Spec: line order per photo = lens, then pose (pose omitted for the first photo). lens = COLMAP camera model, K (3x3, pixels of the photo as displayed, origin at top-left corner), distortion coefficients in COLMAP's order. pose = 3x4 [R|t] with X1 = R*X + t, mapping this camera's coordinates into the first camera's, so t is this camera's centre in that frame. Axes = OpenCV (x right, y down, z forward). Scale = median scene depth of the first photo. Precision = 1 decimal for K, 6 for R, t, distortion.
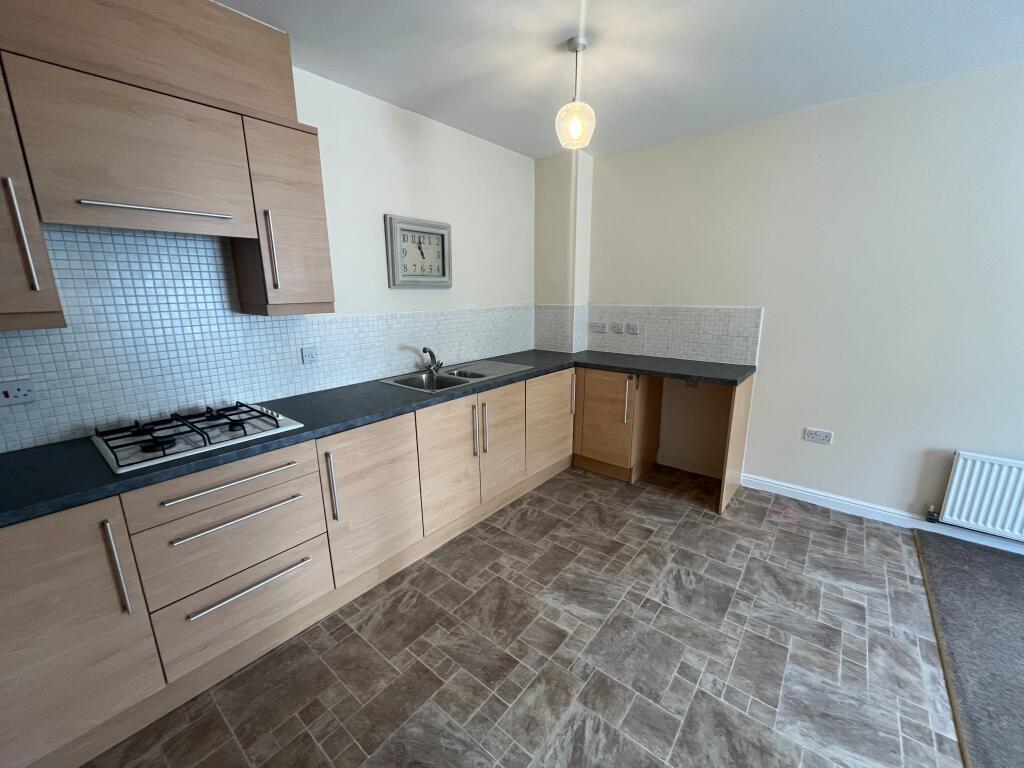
lens RADIAL K [[416.8, 0, 512.0], [0, 416.8, 384.0], [0, 0, 1]] dist [-0.001409, -0.000617]
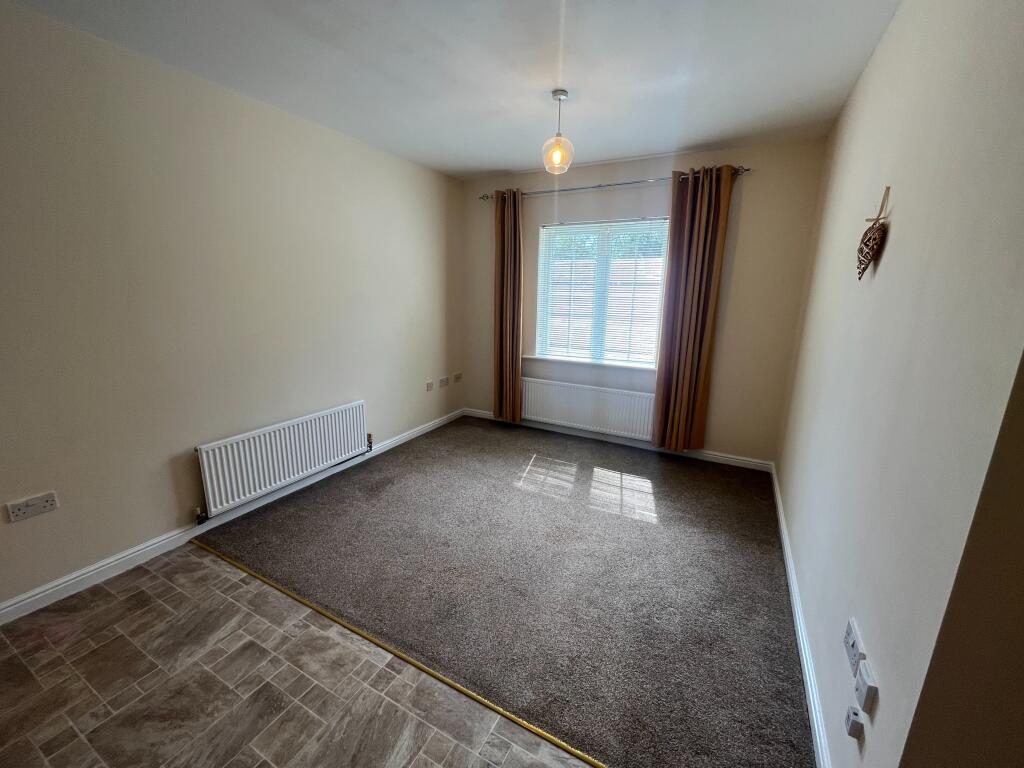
lens RADIAL K [[416.8, 0, 512.0], [0, 416.8, 384.0], [0, 0, 1]] dist [-0.001409, -0.000617]
pose [[-0.190216, -0.217645, 0.957313, 0.003320], [0.209935, 0.943544, 0.256228, -0.085307], [-0.959033, 0.249712, -0.133786, 0.395669]]
